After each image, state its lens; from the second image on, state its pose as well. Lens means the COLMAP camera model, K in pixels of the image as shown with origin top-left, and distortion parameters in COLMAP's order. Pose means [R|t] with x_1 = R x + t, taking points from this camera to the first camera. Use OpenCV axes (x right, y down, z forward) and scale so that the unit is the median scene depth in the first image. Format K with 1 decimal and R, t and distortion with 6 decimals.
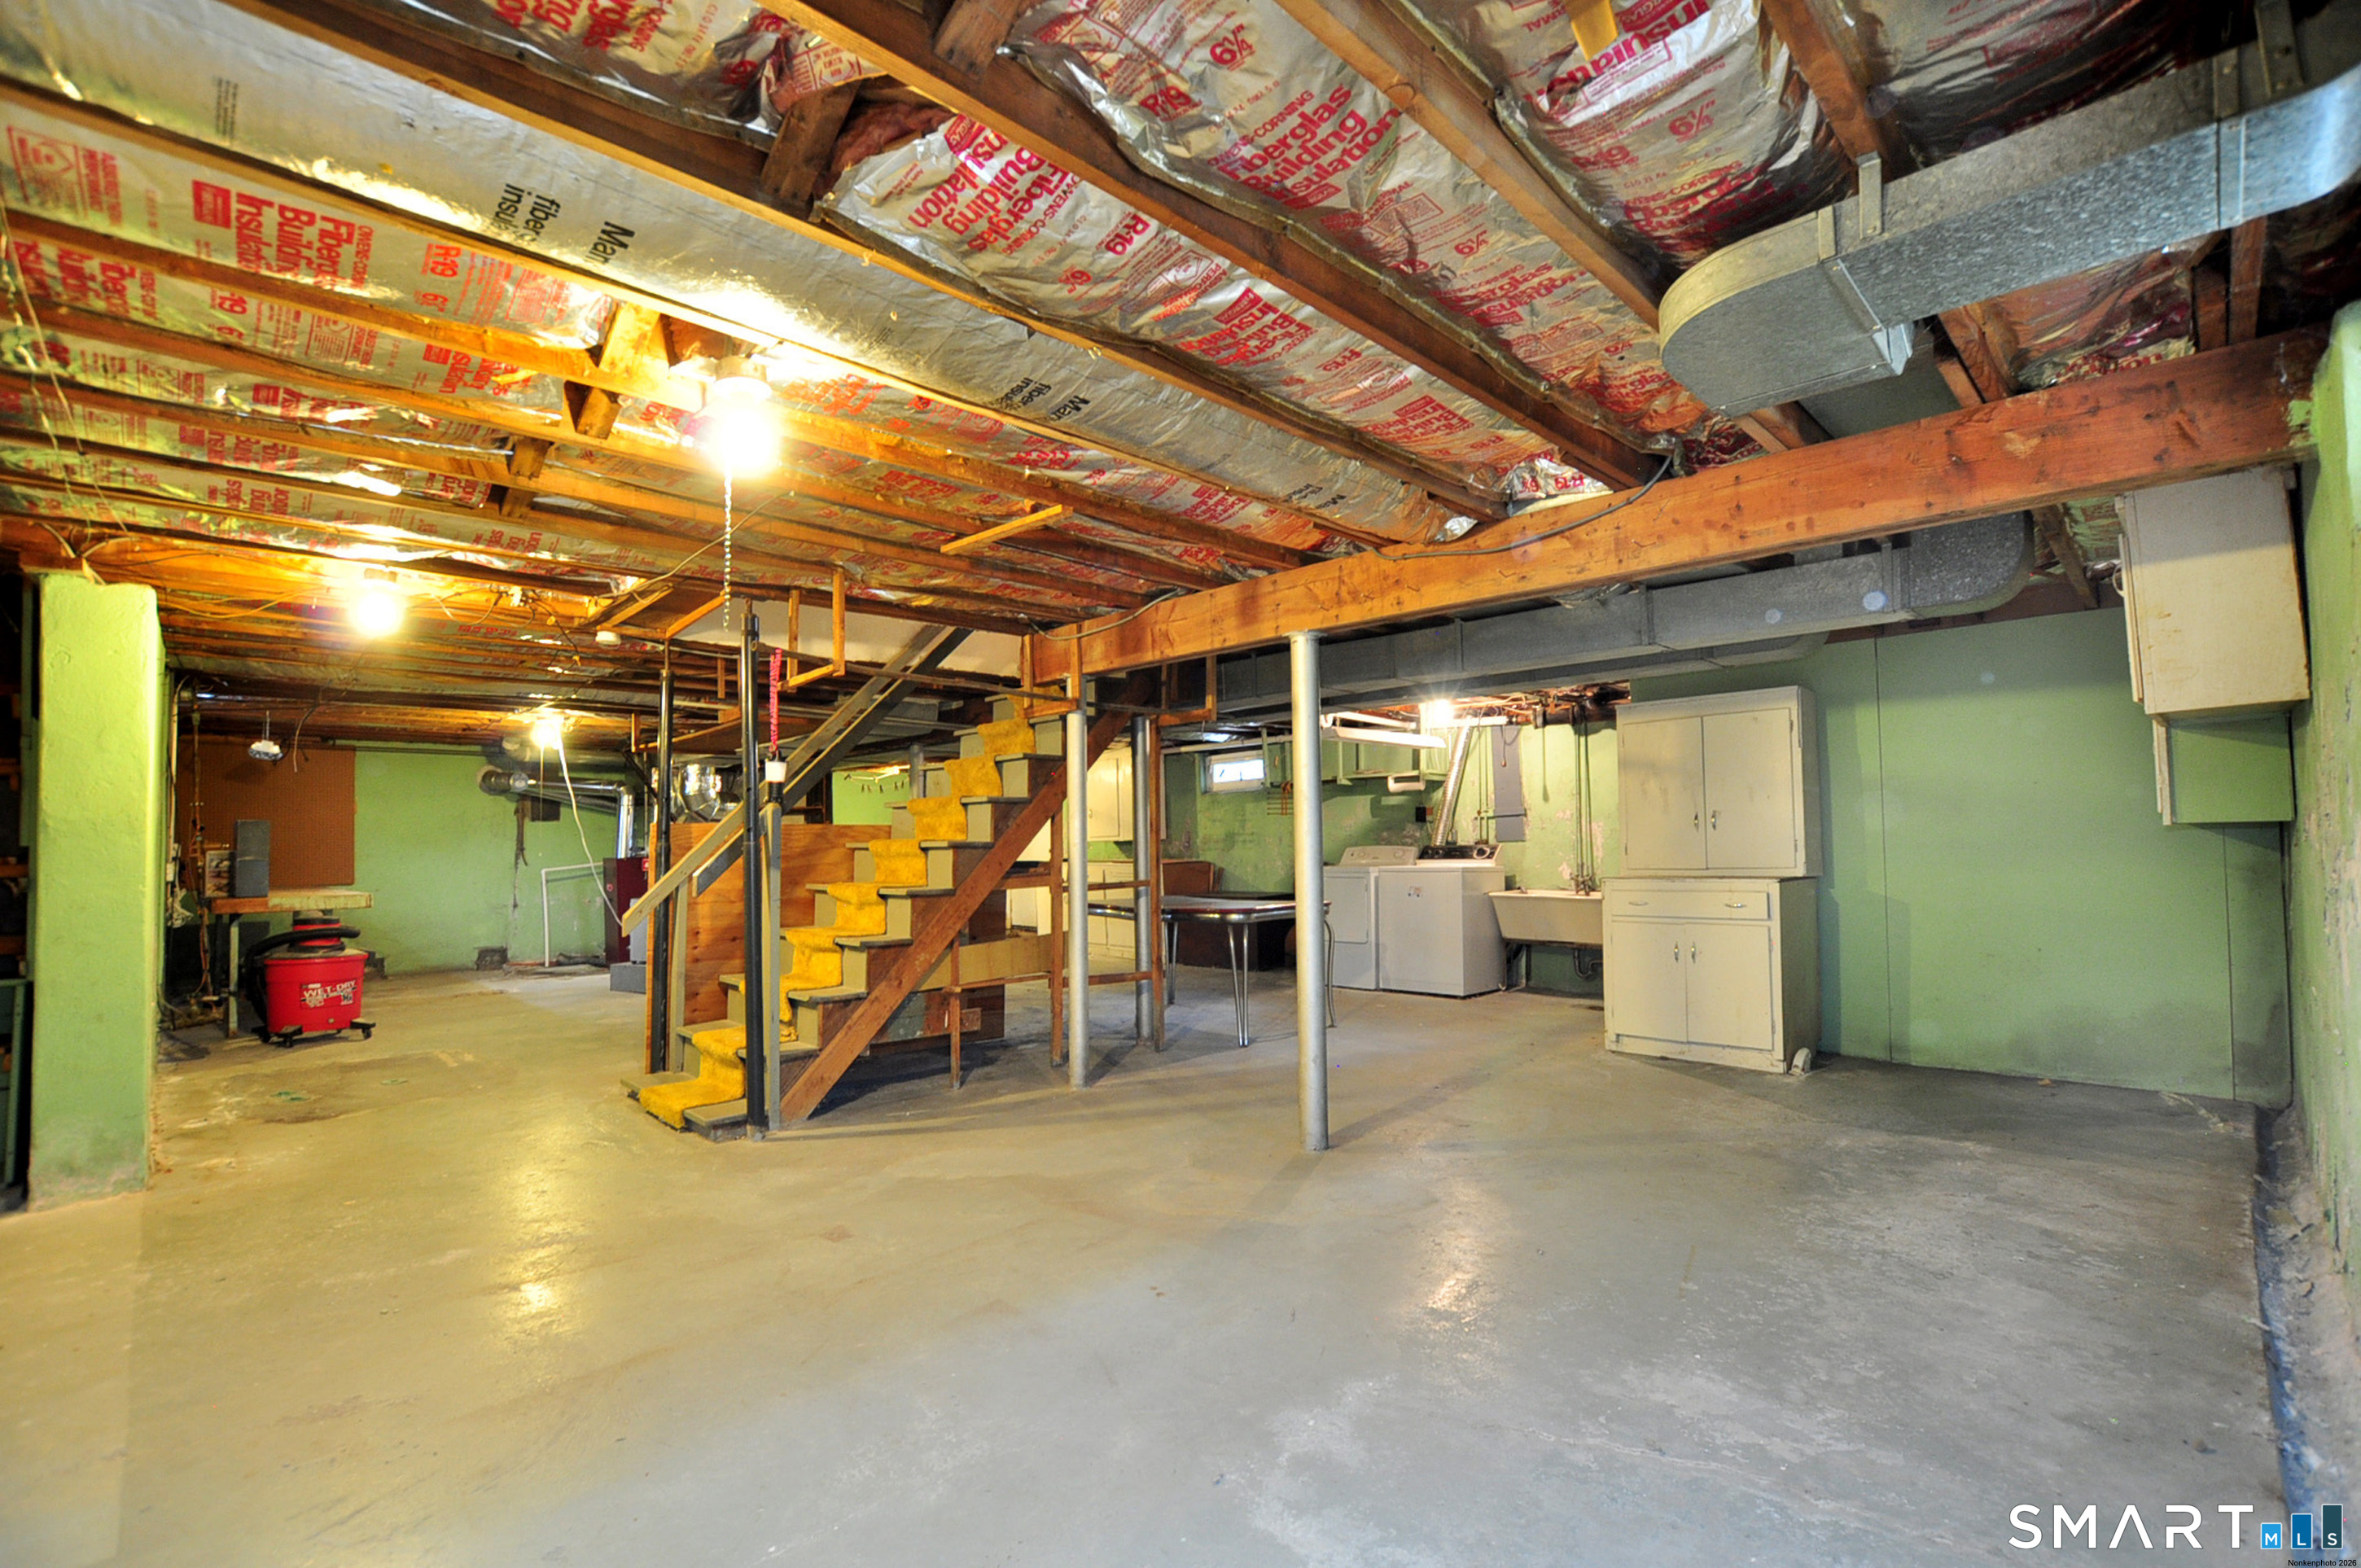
lens RADIAL K [[1037.4, 0, 1180.0], [0, 1037.4, 787.3], [0, 0, 1]] dist [-0.035078, 0.004106]
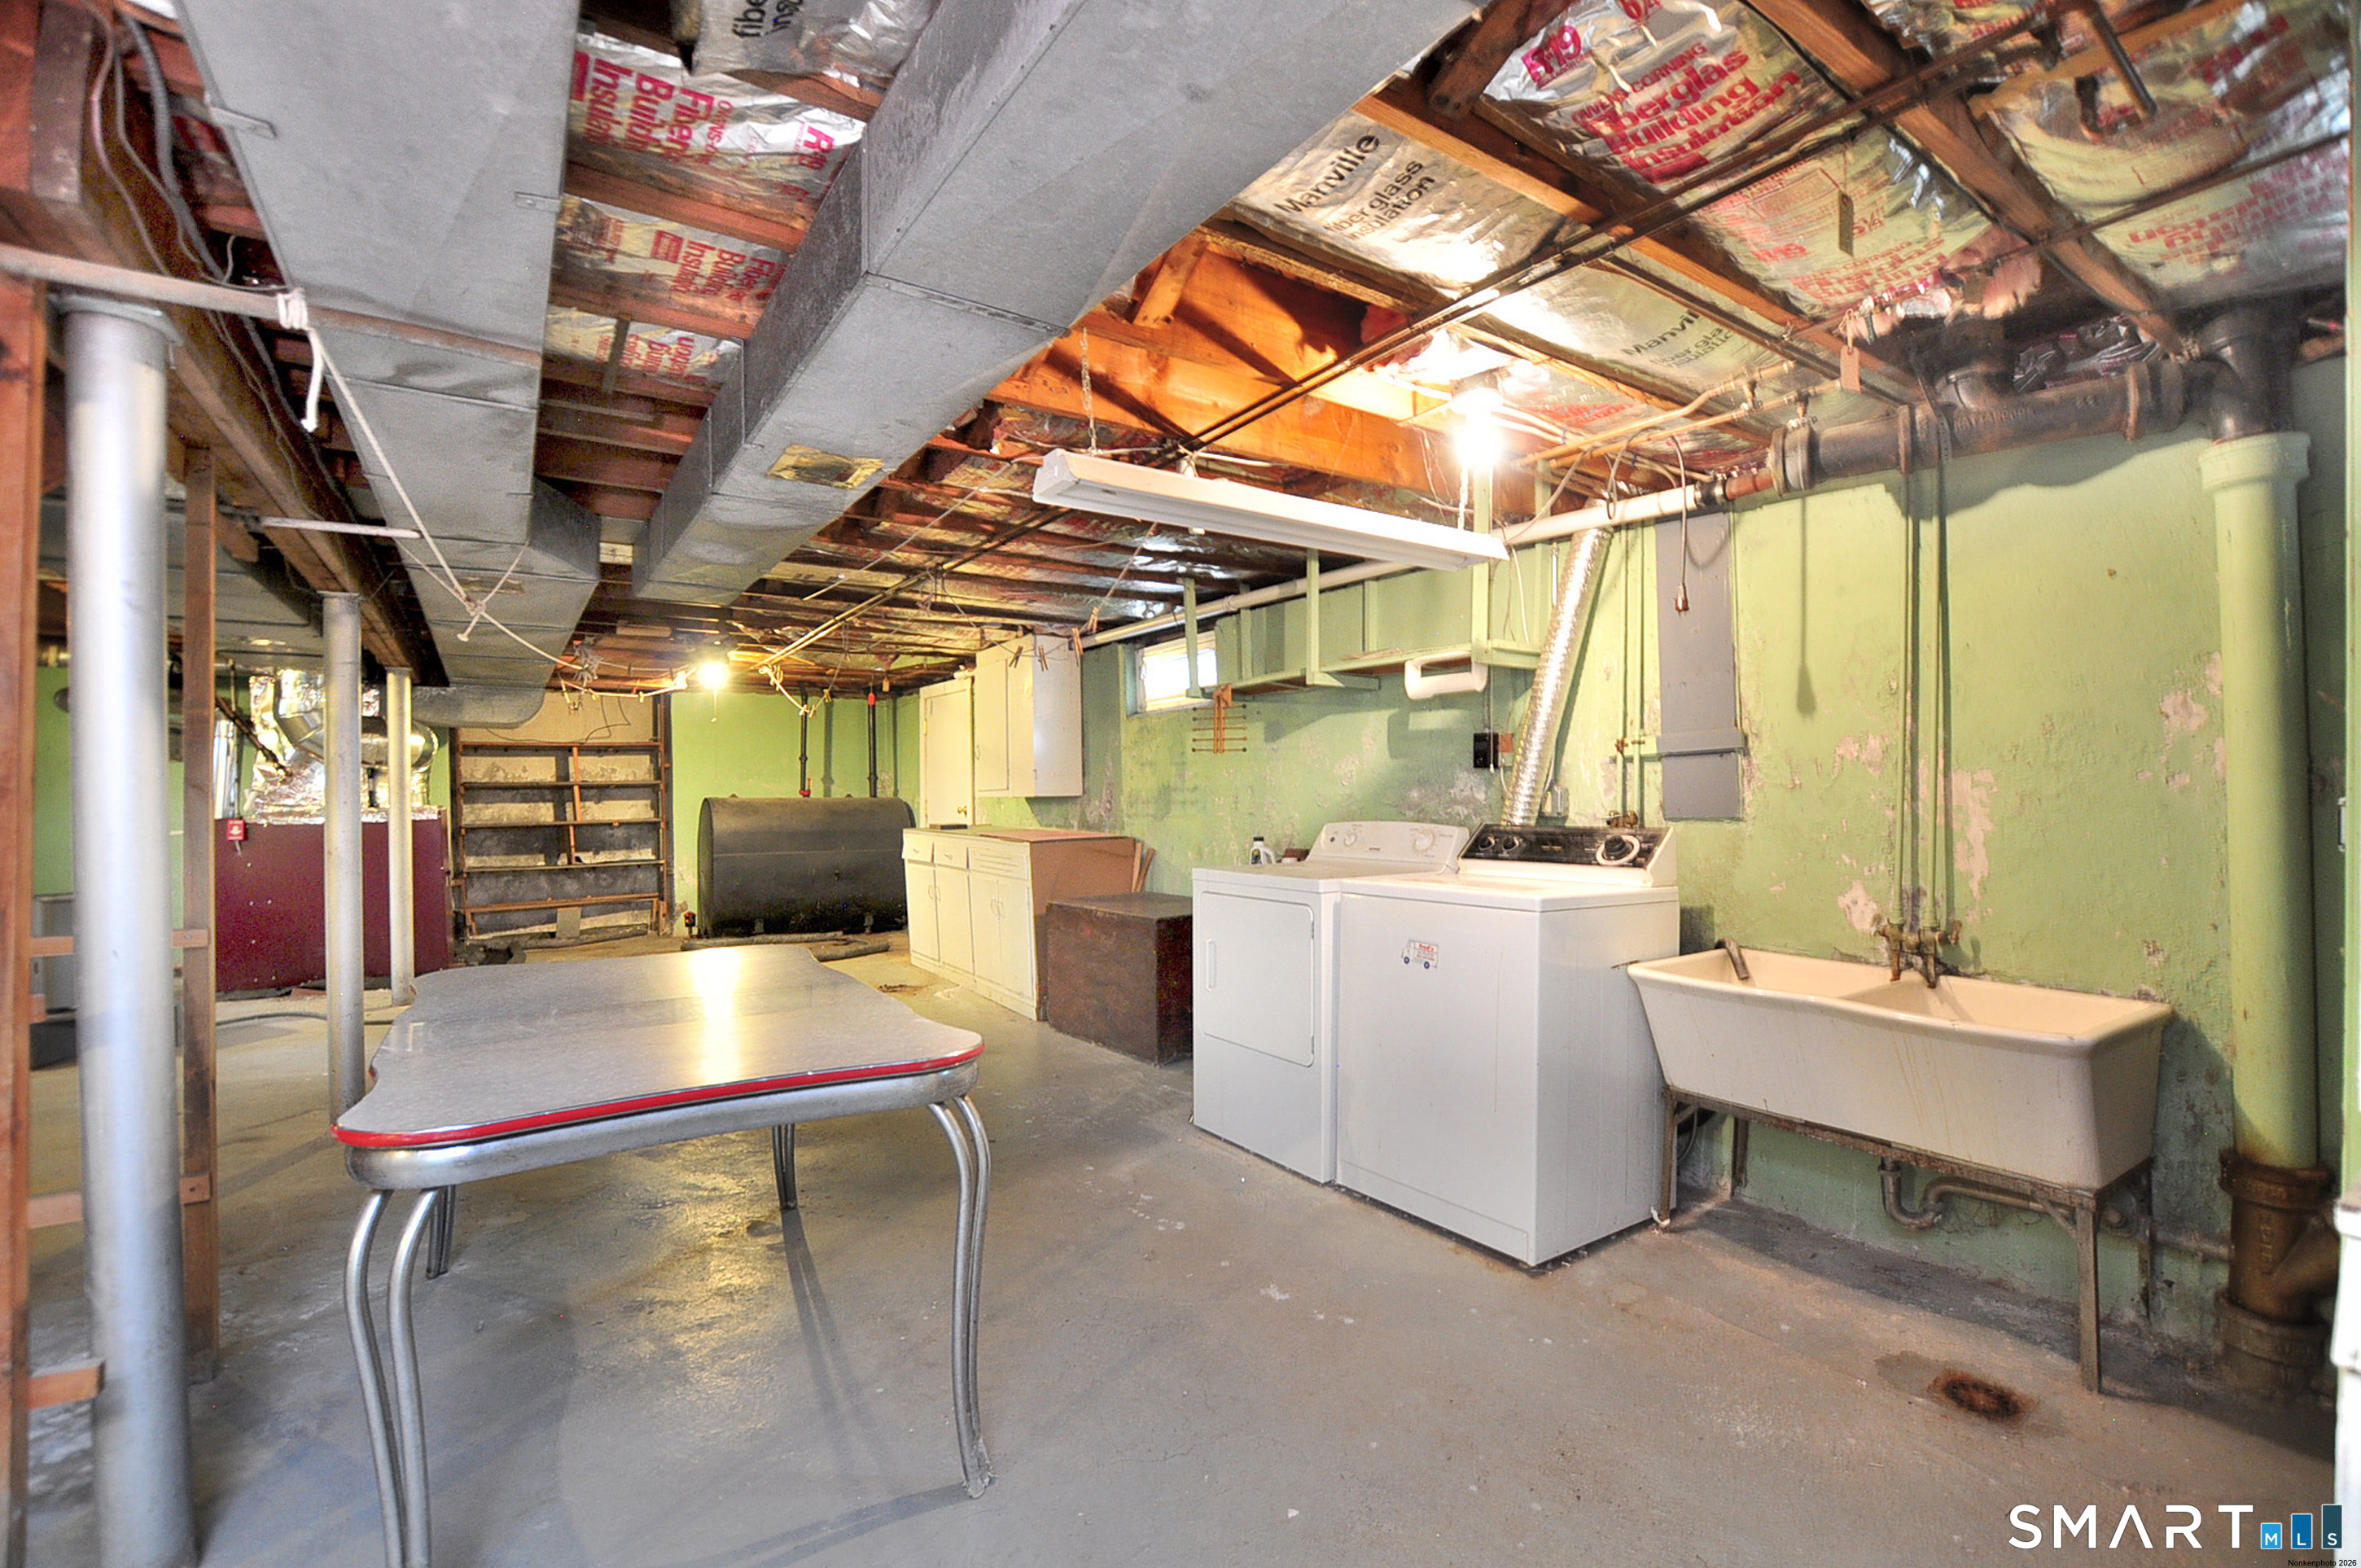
lens RADIAL K [[1037.4, 0, 1178.1], [0, 1037.4, 793.3], [0, 0, 1]] dist [-0.035078, 0.004106]
pose [[0.980429, 0.011710, -0.196524, 0.199548], [-0.000649, 0.998416, 0.056251, 0.020364], [0.196871, -0.055023, 0.978884, 0.576094]]
